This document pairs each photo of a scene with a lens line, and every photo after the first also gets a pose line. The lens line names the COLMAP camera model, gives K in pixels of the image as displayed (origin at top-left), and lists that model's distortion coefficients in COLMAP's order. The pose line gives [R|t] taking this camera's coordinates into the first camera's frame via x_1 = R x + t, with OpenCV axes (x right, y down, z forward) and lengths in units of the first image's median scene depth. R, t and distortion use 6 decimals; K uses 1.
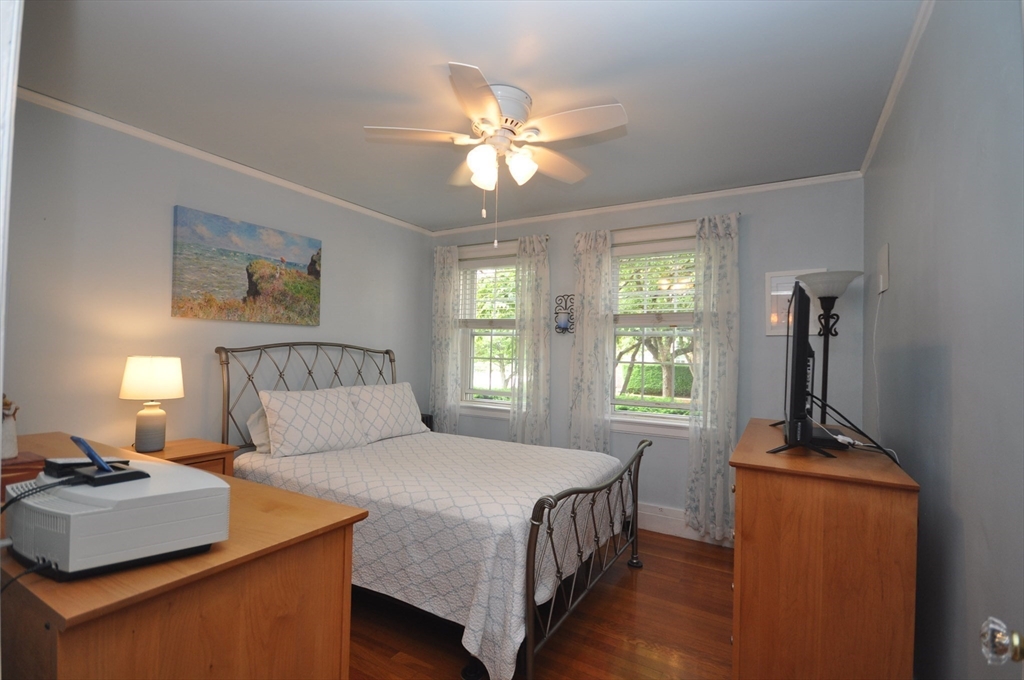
lens RADIAL K [[473.0, 0, 503.2], [0, 473.0, 344.9], [0, 0, 1]] dist [-0.005667, 0.000477]
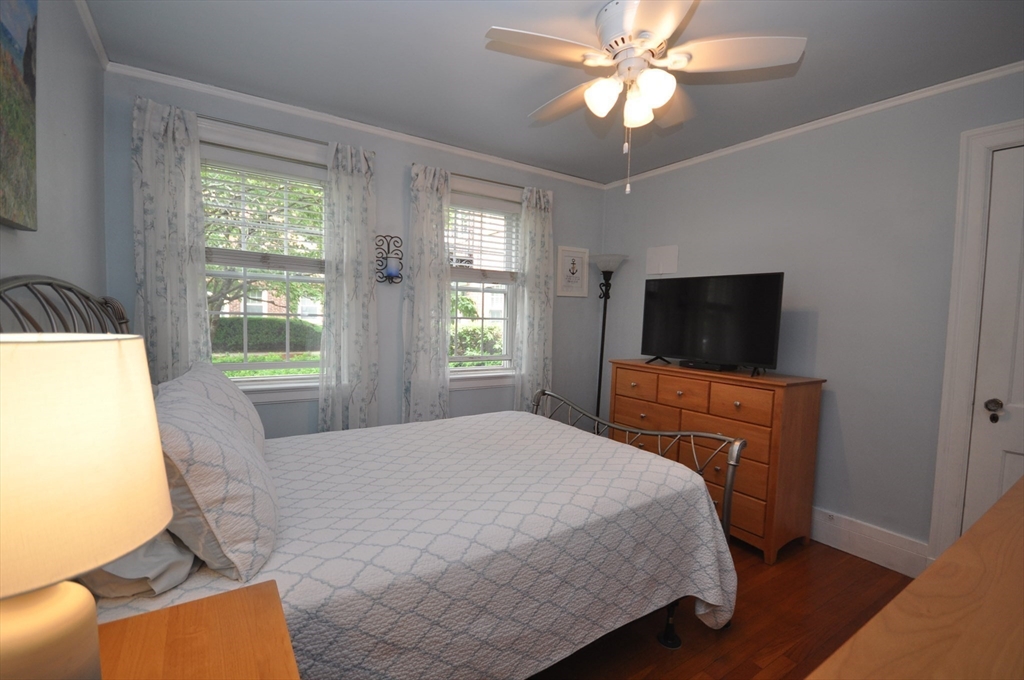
lens RADIAL K [[473.0, 0, 507.0], [0, 473.0, 341.5], [0, 0, 1]] dist [-0.005667, 0.000477]
pose [[0.422191, -0.061570, 0.904414, -0.648101], [-0.035455, 0.995806, 0.084343, 0.000097], [-0.905813, -0.067675, 0.418237, 0.570153]]
